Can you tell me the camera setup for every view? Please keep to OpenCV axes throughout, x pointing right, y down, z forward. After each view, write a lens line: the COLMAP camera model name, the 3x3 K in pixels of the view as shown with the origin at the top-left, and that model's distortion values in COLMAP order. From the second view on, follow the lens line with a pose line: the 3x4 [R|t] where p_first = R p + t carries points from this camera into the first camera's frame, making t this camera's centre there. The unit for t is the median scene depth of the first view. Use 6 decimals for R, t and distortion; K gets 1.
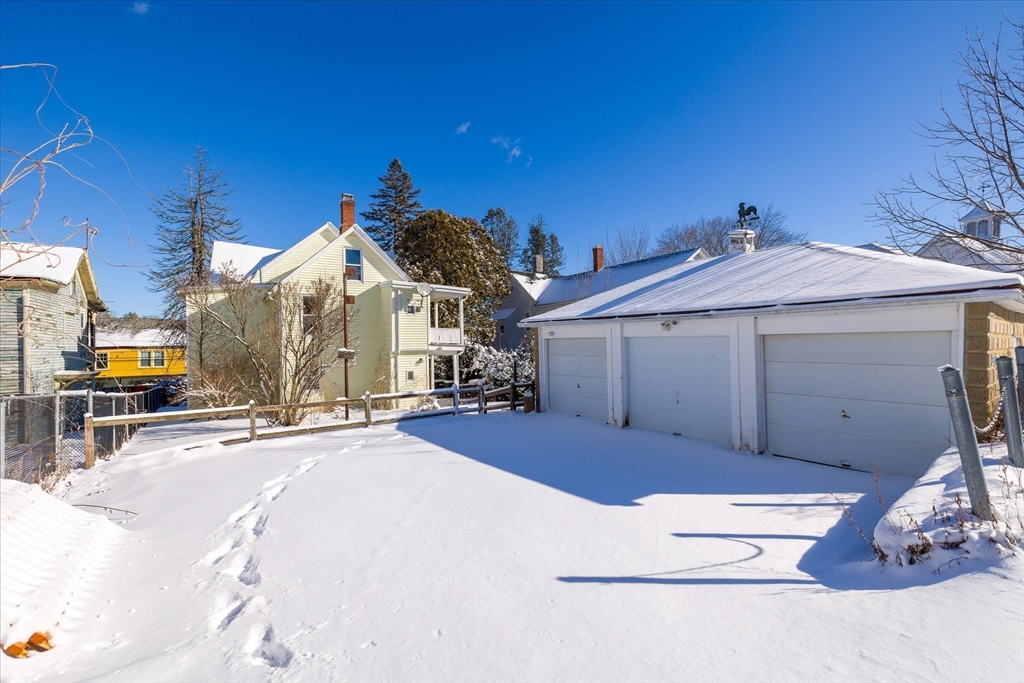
lens RADIAL K [[431.4, 0, 512.4], [0, 431.4, 339.9], [0, 0, 1]] dist [0.001012, 0.000145]
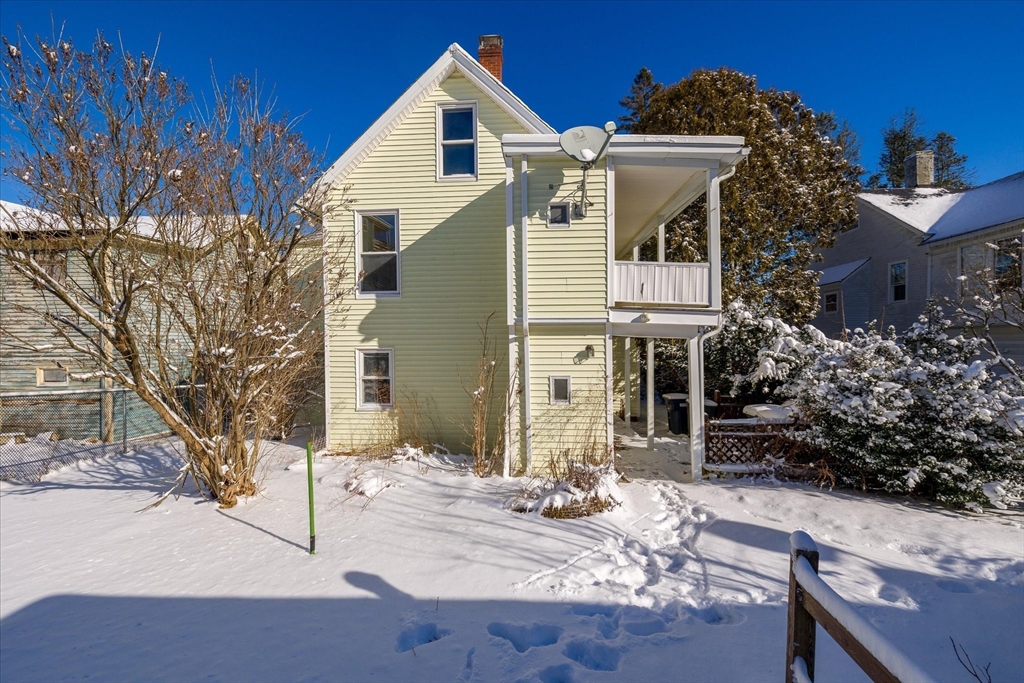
lens RADIAL K [[431.4, 0, 510.6], [0, 431.4, 338.9], [0, 0, 1]] dist [0.001012, 0.000145]
pose [[0.802760, 0.009381, -0.596229, -0.043683], [-0.005051, 0.999947, 0.008933, 0.033981], [0.596281, -0.004159, 0.802765, 0.650689]]
